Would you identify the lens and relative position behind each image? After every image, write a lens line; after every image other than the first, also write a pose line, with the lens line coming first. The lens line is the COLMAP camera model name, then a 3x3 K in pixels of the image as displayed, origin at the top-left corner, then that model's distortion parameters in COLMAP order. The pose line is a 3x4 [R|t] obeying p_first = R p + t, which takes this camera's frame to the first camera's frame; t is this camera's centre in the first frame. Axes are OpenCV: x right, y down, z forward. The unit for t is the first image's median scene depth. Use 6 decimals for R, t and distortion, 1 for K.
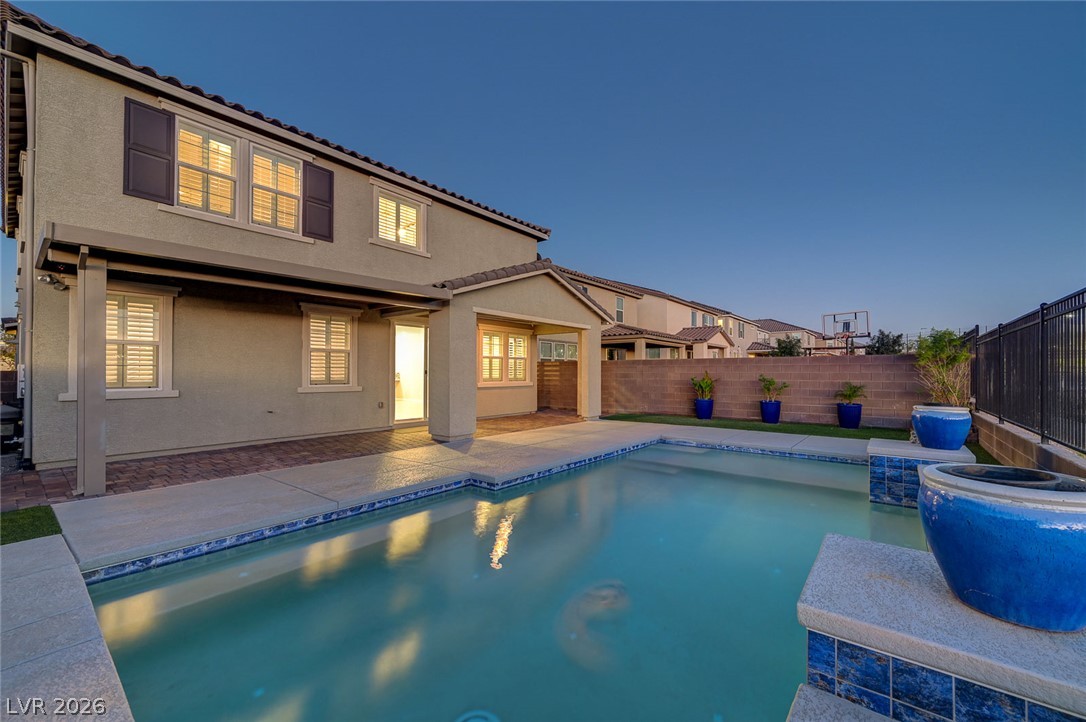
lens RADIAL K [[435.5, 0, 546.2], [0, 435.5, 369.7], [0, 0, 1]] dist [-0.000665, 0.000215]
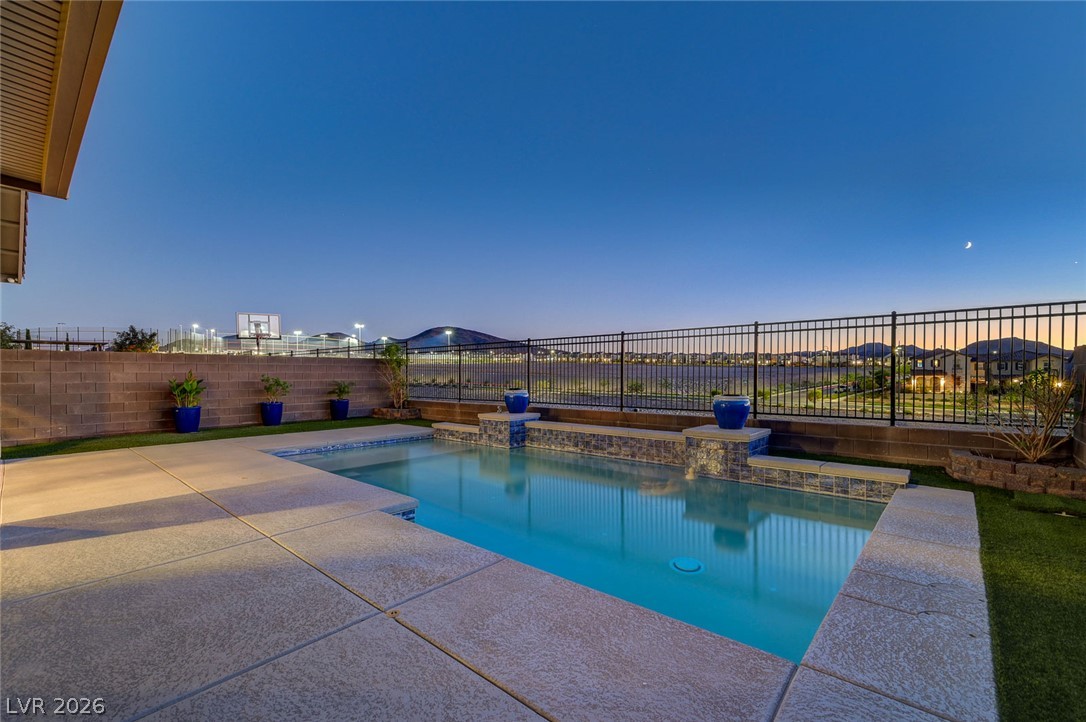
lens RADIAL K [[470.8, 0, 542.7], [0, 470.8, 380.6], [0, 0, 1]] dist [-0.001153, -0.000143]
pose [[0.046364, -0.014124, 0.998825, -0.571368], [-0.004320, 0.999888, 0.014340, 0.008576], [-0.998915, -0.004980, 0.046298, 0.433328]]
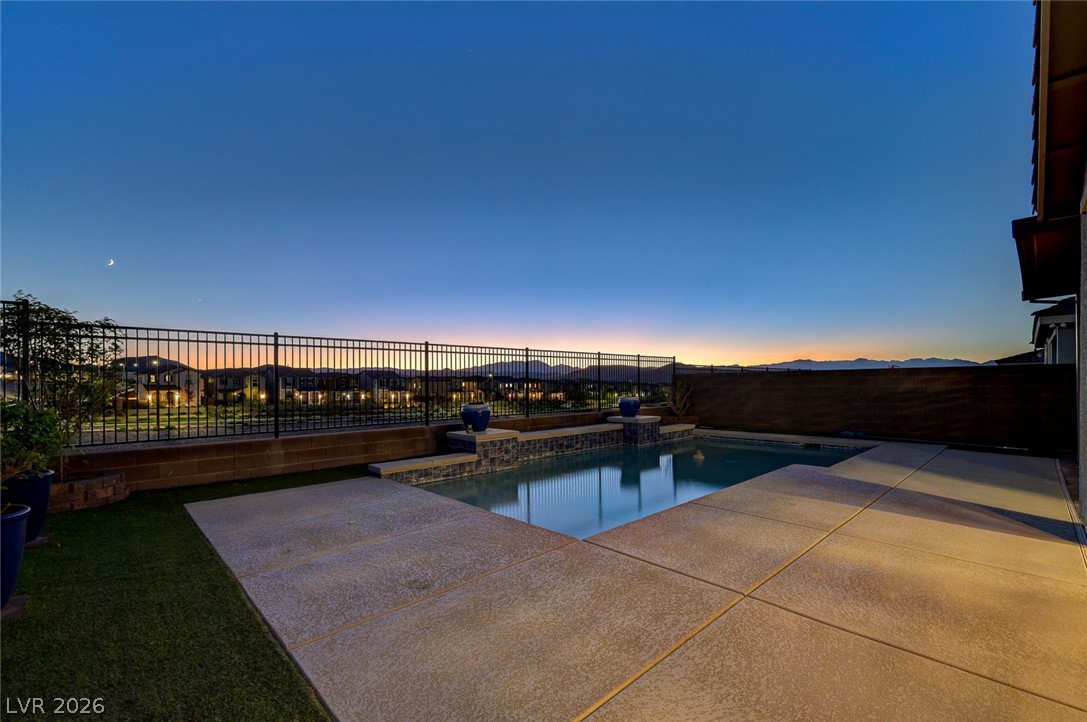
lens RADIAL K [[464.7, 0, 543.9], [0, 464.7, 384.0], [0, 0, 1]] dist [0.000330, 0.000043]
pose [[-0.991015, 0.009771, 0.133396, 0.240379], [0.008913, 0.999936, -0.007028, 0.014412], [-0.133457, -0.005776, -0.991038, 1.411764]]
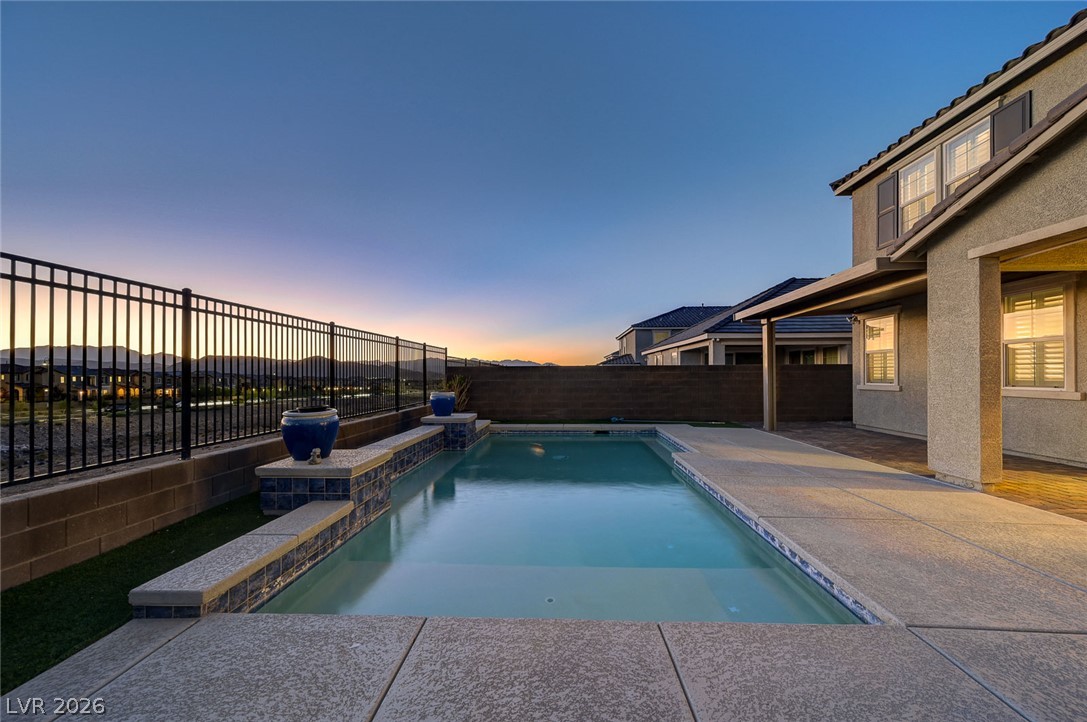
lens RADIAL K [[431.5, 0, 547.2], [0, 431.5, 374.0], [0, 0, 1]] dist [-0.000809, 0.000380]
pose [[-0.805628, 0.000742, -0.592421, 0.561305], [0.007713, 0.999928, -0.009236, 0.011922], [0.592371, -0.012010, -0.805576, 1.076137]]
